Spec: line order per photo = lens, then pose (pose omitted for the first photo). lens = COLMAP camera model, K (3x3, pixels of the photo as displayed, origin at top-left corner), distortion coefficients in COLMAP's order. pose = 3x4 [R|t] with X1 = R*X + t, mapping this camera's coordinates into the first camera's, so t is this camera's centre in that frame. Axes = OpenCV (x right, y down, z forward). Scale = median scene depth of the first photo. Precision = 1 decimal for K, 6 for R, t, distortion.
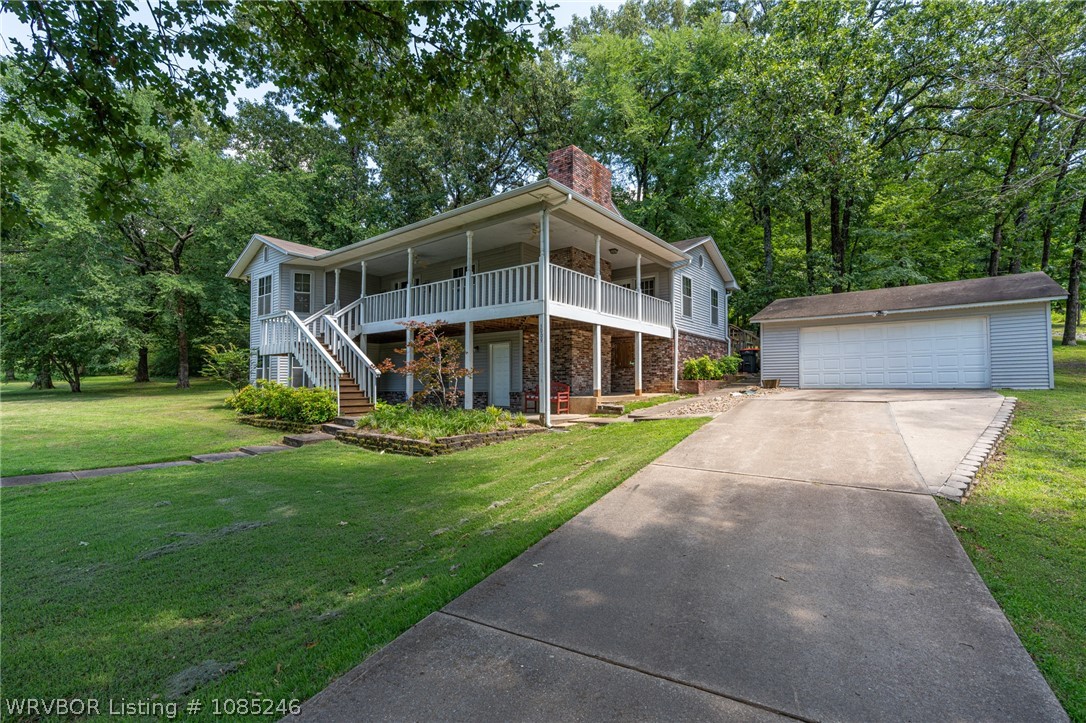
lens RADIAL K [[498.6, 0, 542.1], [0, 498.6, 375.7], [0, 0, 1]] dist [-0.005398, -0.000843]
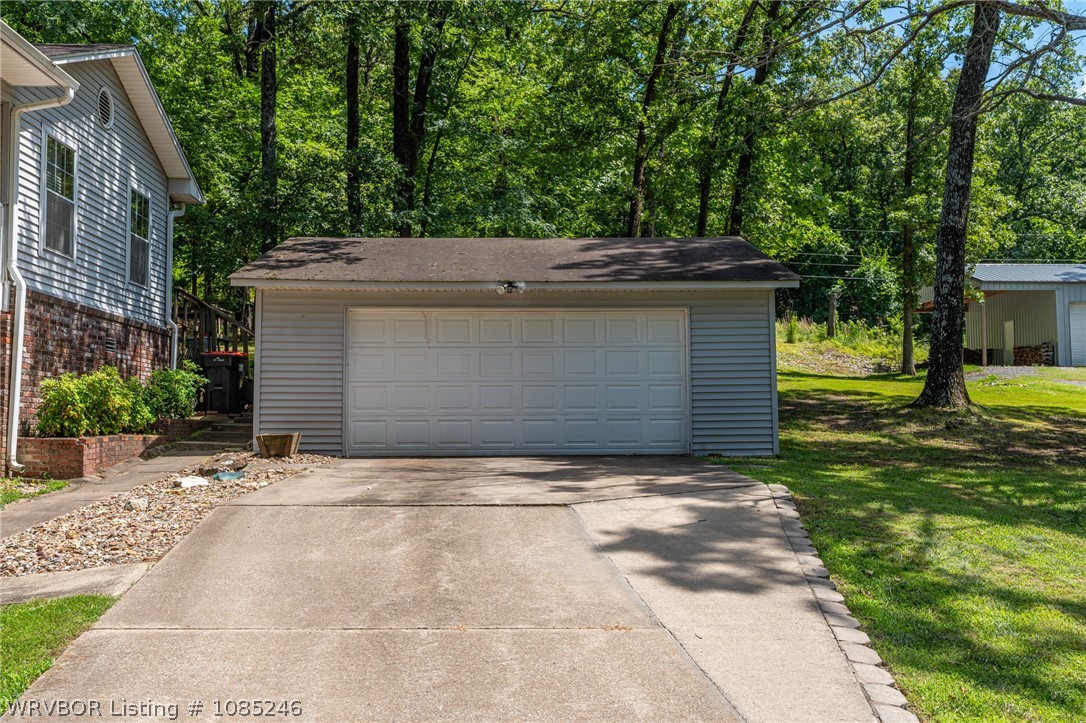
lens RADIAL K [[1062.4, 0, 540.9], [0, 1062.4, 360.3], [0, 0, 1]] dist [0.019238, 0.000000]
pose [[0.768992, 0.040224, 0.637991, 0.080899], [-0.013410, 0.998814, -0.046809, -0.013574], [-0.639118, 0.027440, 0.768619, 0.219673]]
